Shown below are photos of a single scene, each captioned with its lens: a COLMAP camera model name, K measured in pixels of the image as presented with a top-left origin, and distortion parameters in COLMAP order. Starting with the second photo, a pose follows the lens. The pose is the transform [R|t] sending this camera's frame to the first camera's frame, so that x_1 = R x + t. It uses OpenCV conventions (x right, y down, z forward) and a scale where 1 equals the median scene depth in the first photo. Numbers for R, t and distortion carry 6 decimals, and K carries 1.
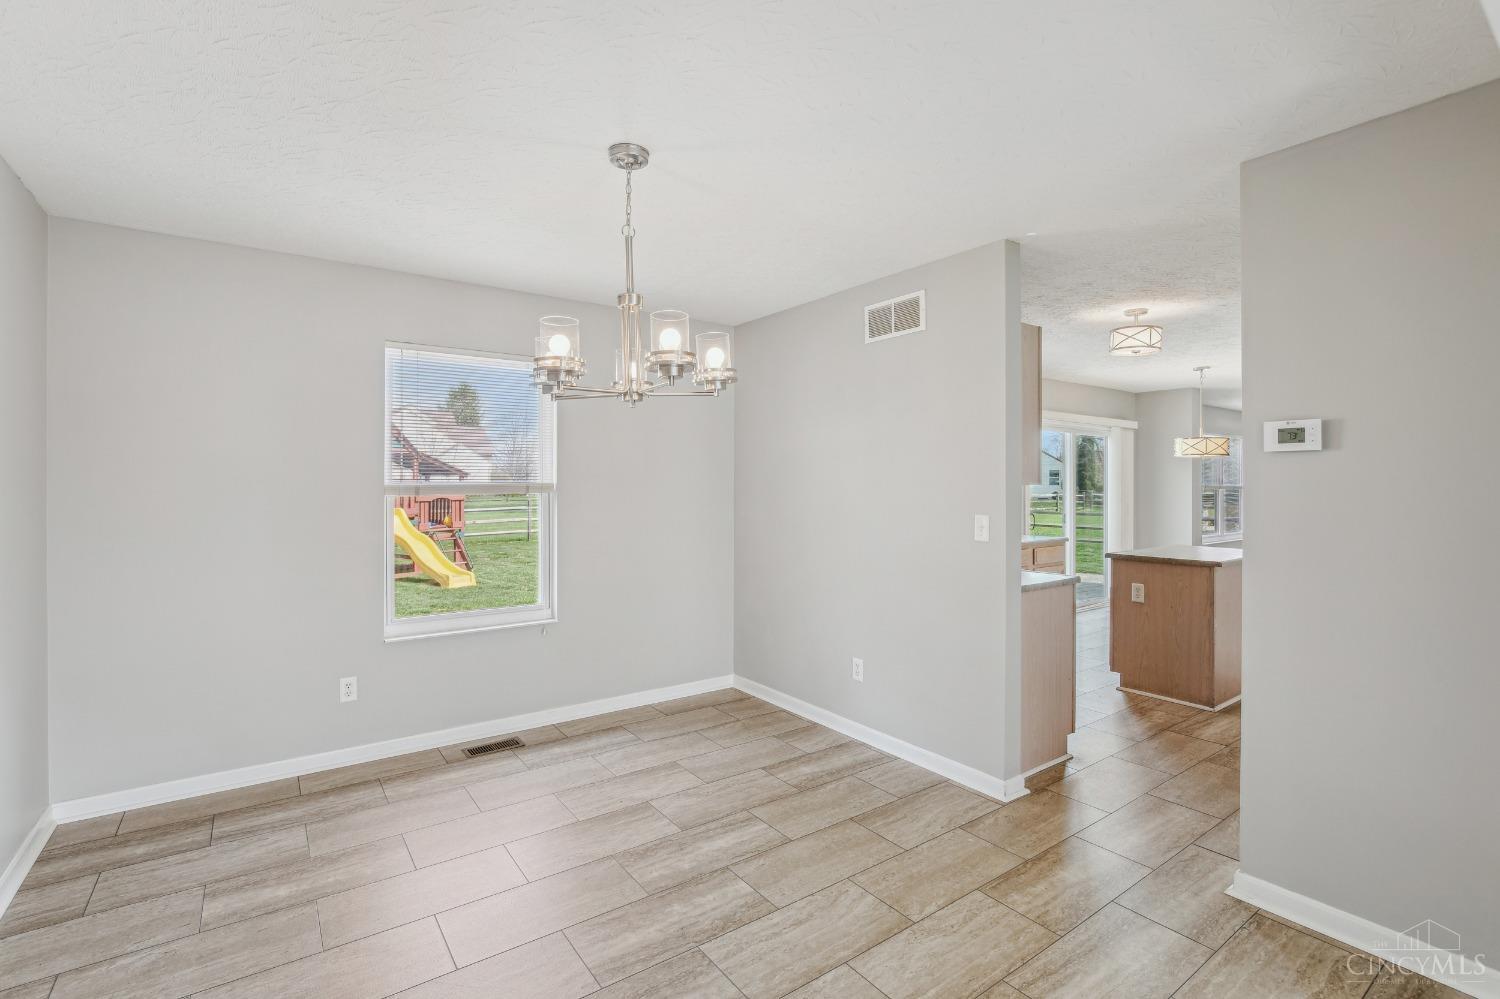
lens RADIAL K [[687.1, 0, 746.7], [0, 687.1, 488.8], [0, 0, 1]] dist [-0.018181, 0.002920]
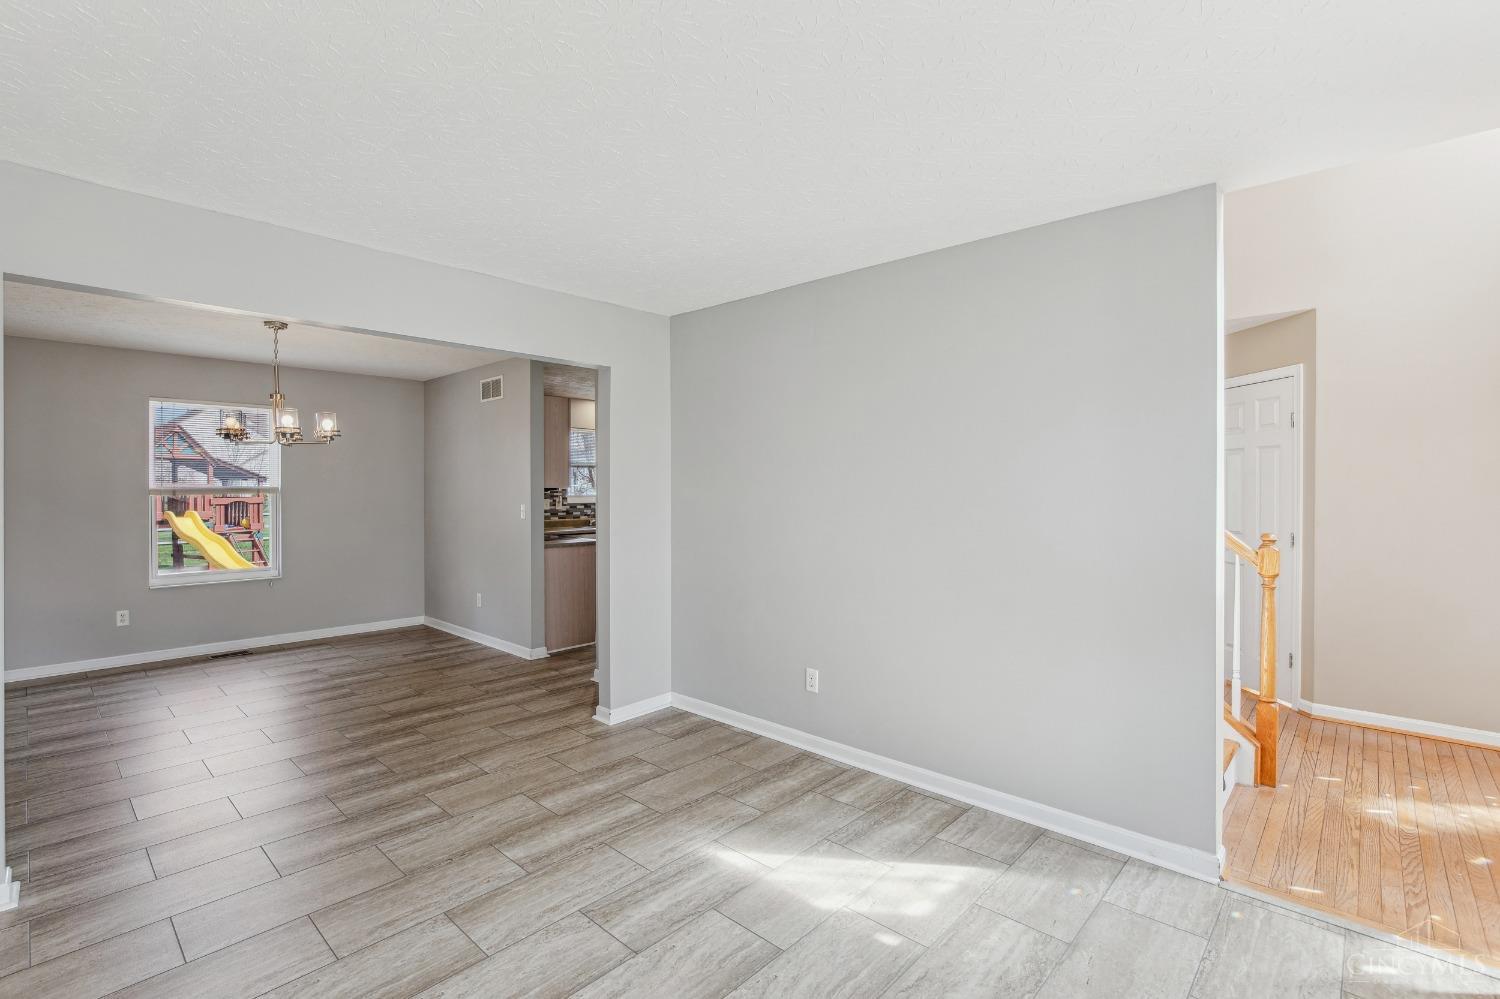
lens RADIAL K [[687.1, 0, 751.2], [0, 687.1, 491.1], [0, 0, 1]] dist [-0.018181, 0.002920]
pose [[0.979629, -0.003959, 0.200779, 0.508927], [0.003976, 0.999992, 0.000321, 0.004152], [-0.200778, 0.000484, 0.979637, -0.797814]]
